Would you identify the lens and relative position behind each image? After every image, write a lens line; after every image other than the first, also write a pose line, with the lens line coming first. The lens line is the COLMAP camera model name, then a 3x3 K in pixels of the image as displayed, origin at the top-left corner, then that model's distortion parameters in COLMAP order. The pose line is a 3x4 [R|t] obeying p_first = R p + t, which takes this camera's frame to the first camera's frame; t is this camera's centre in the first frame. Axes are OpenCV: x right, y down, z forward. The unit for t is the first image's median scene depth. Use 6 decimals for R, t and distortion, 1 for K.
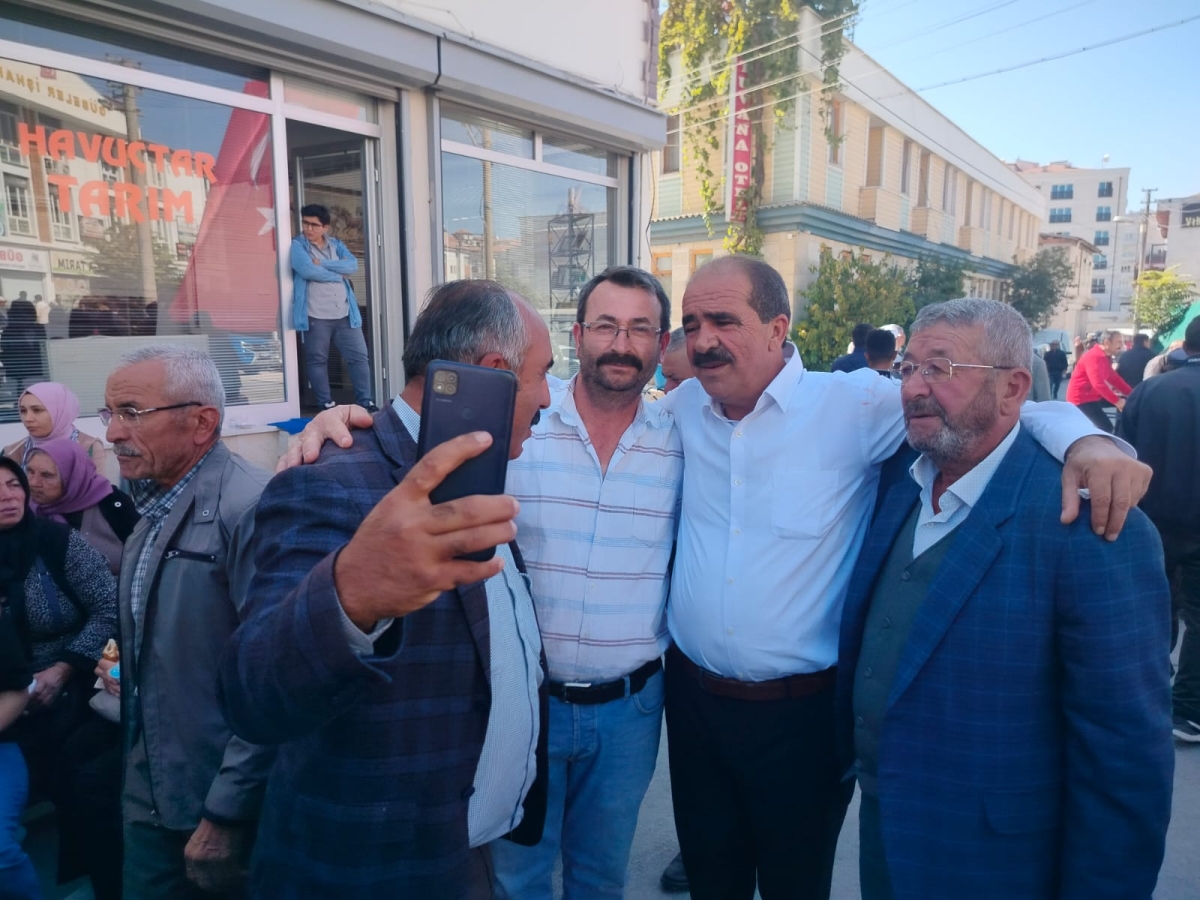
lens RADIAL K [[907.6, 0, 560.4], [0, 907.6, 465.3], [0, 0, 1]] dist [-0.004193, -0.005035]
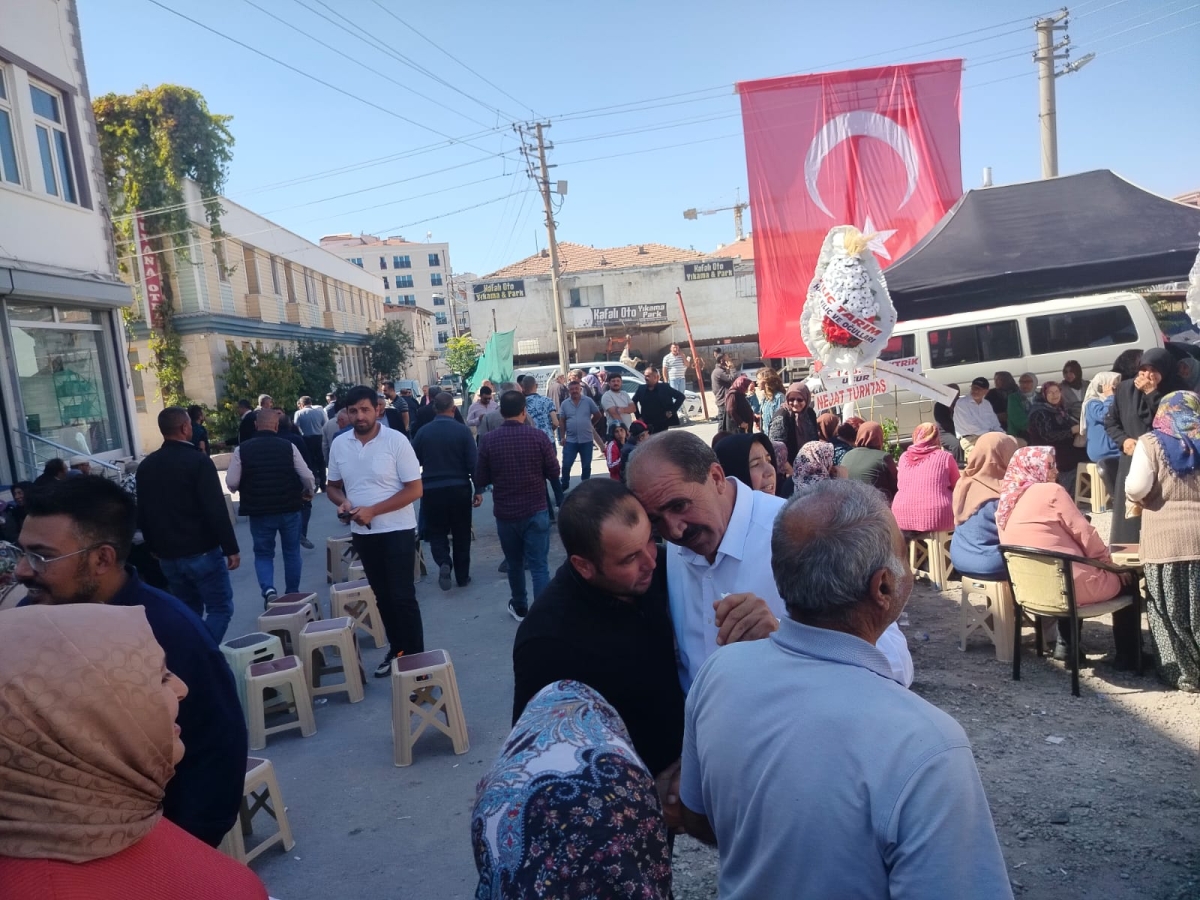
lens RADIAL K [[859.9, 0, 600.0], [0, 859.9, 450.0], [0, 0, 1]] dist [0.079100, -0.082502]
pose [[0.761207, -0.146252, 0.631803, -0.135631], [0.194368, 0.980903, -0.007114, 0.038541], [-0.618697, 0.128217, 0.775096, -0.343295]]
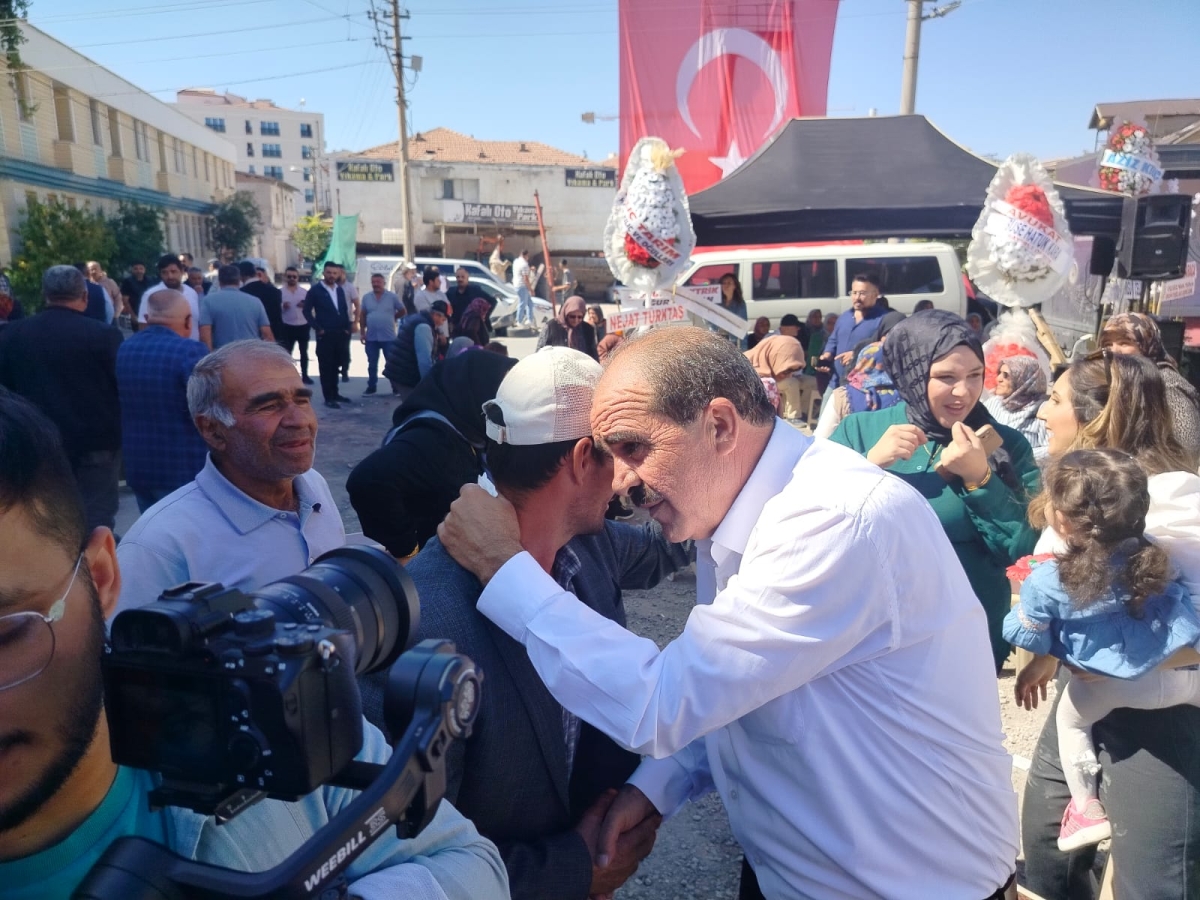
lens RADIAL K [[861.5, 0, 600.0], [0, 861.5, 450.0], [0, 0, 1]] dist [0.034404, -0.020674]
pose [[0.672713, -0.160950, 0.722186, -0.093925], [0.107295, 0.986957, 0.120013, 0.042976], [-0.732083, -0.003247, 0.681208, -0.356874]]
